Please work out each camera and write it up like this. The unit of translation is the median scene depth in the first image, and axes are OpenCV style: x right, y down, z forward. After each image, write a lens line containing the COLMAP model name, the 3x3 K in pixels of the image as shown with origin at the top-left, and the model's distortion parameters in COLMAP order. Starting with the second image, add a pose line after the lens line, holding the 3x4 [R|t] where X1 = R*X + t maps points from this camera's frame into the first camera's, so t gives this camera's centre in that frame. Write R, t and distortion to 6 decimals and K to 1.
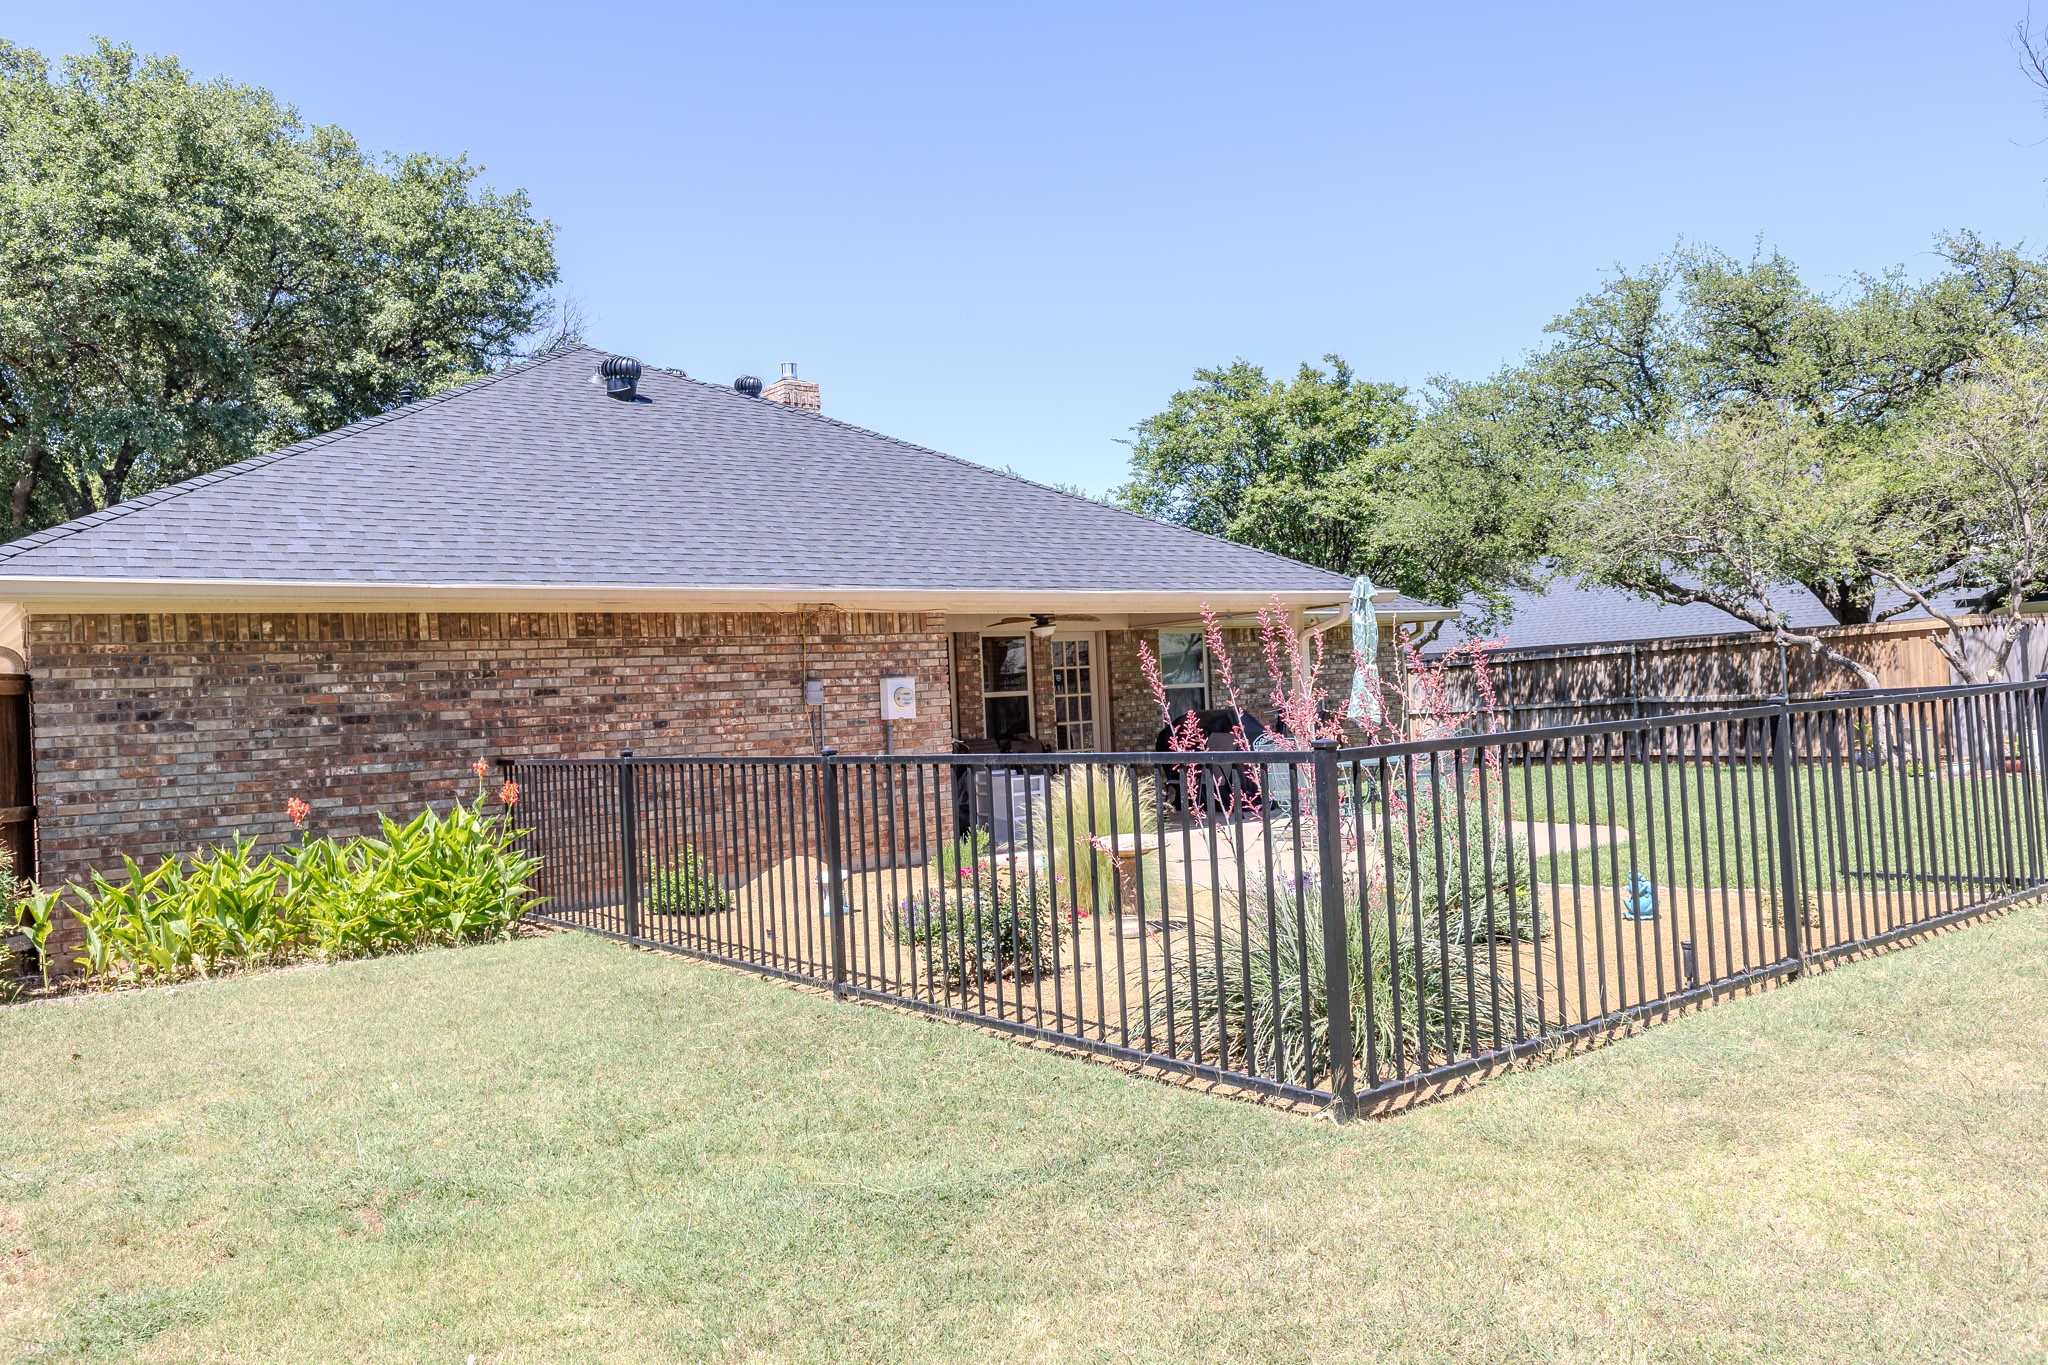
lens RADIAL K [[1498.7, 0, 1024.4], [0, 1498.7, 677.7], [0, 0, 1]] dist [0.022989, -0.027662]
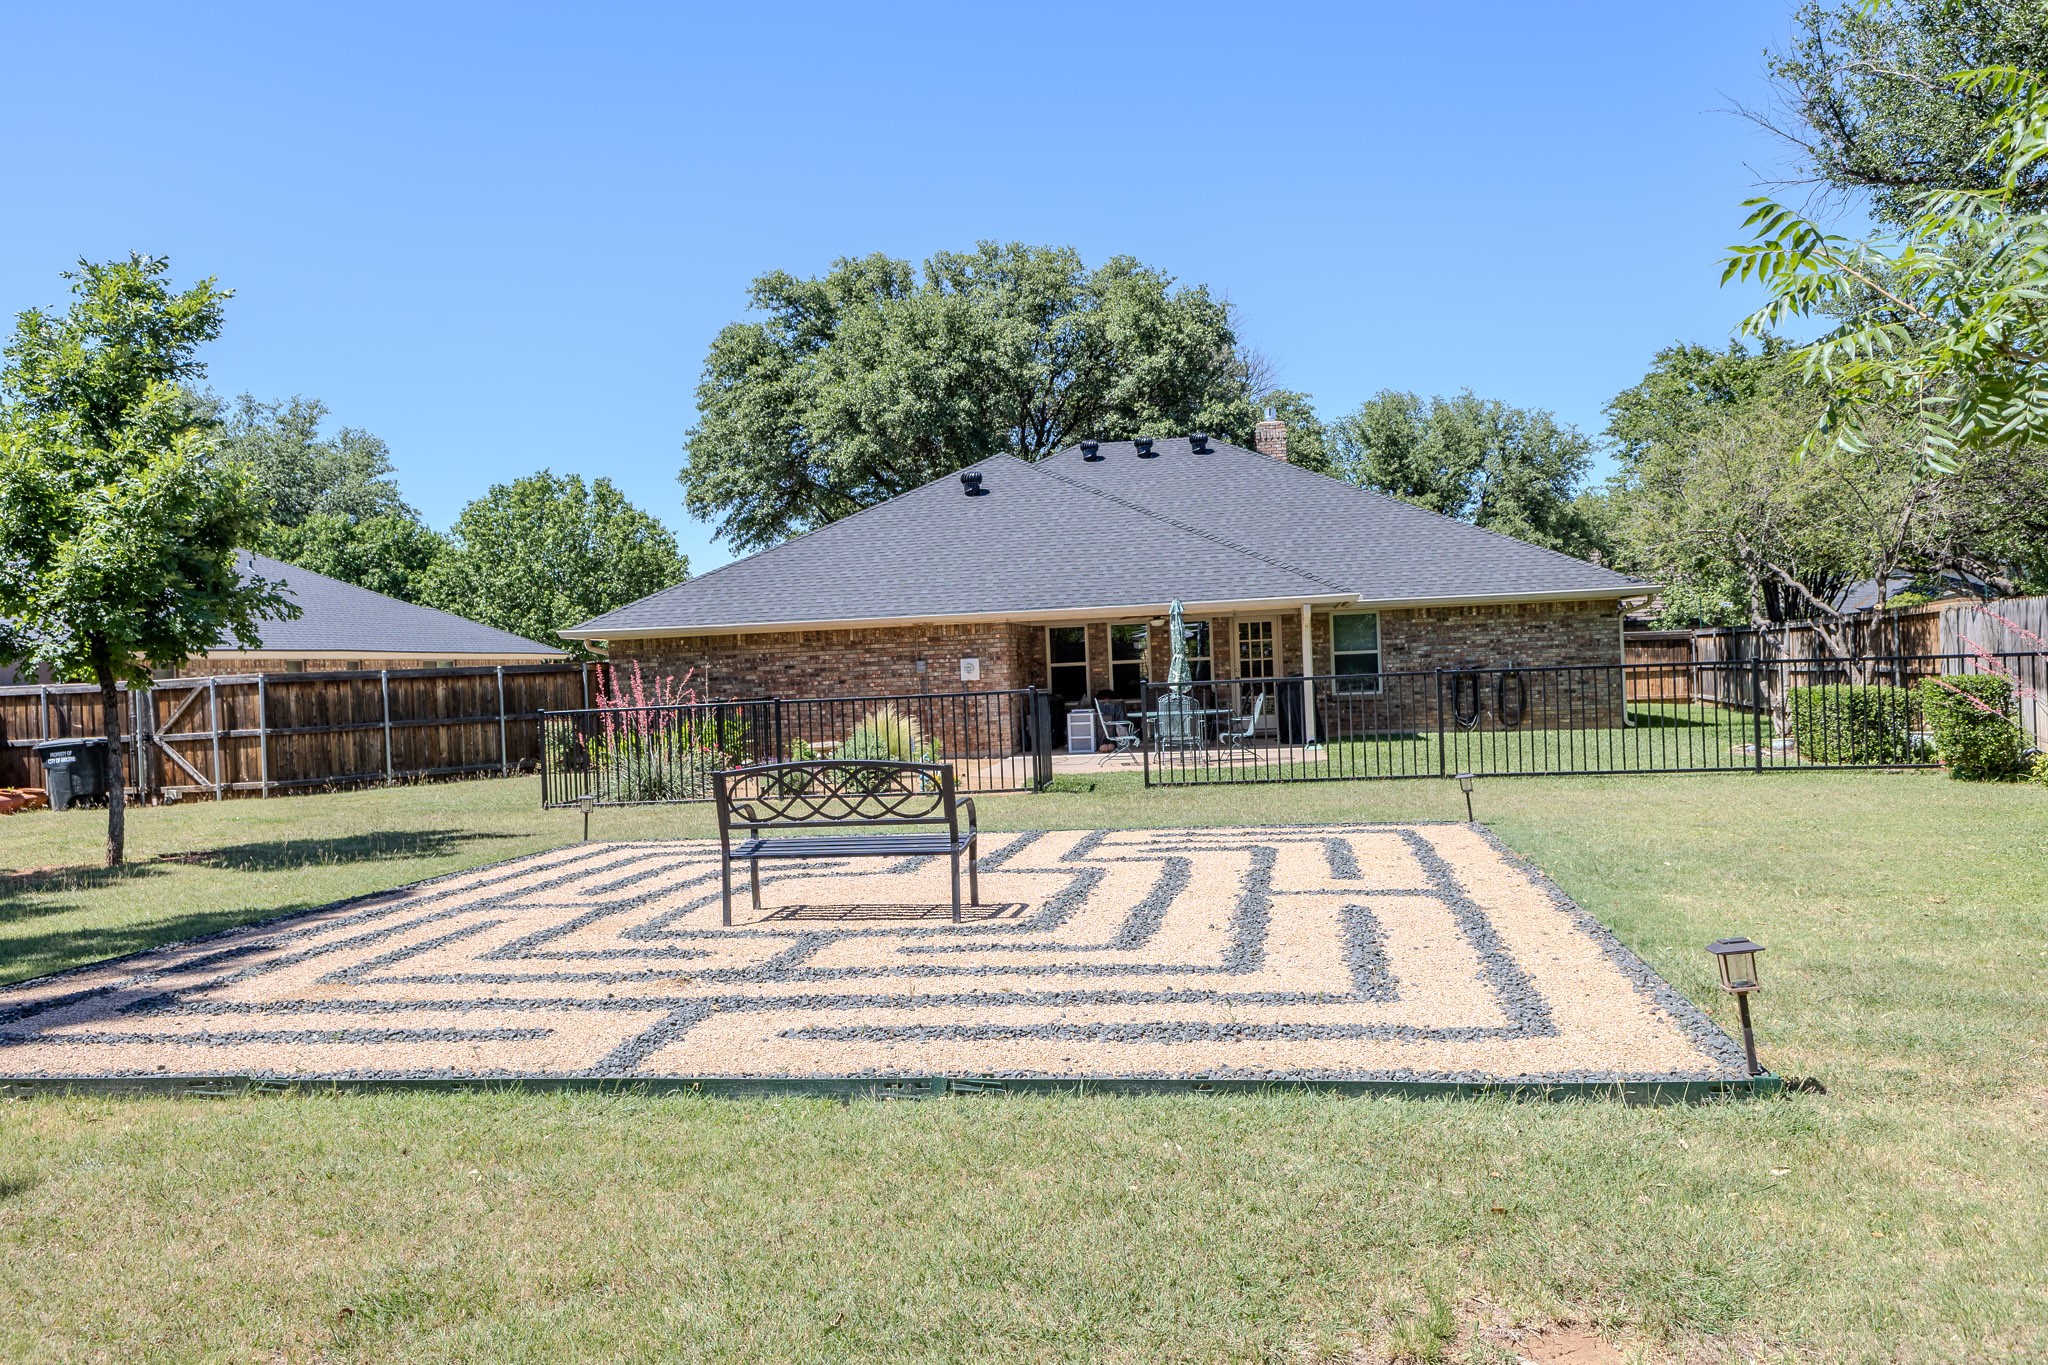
lens RADIAL K [[1498.7, 0, 1023.3], [0, 1498.7, 682.3], [0, 0, 1]] dist [0.022989, -0.027662]
pose [[0.680879, 0.029105, -0.731817, 1.465563], [0.020156, 0.998087, 0.058449, -0.086307], [0.732118, -0.054548, 0.678990, -0.254298]]
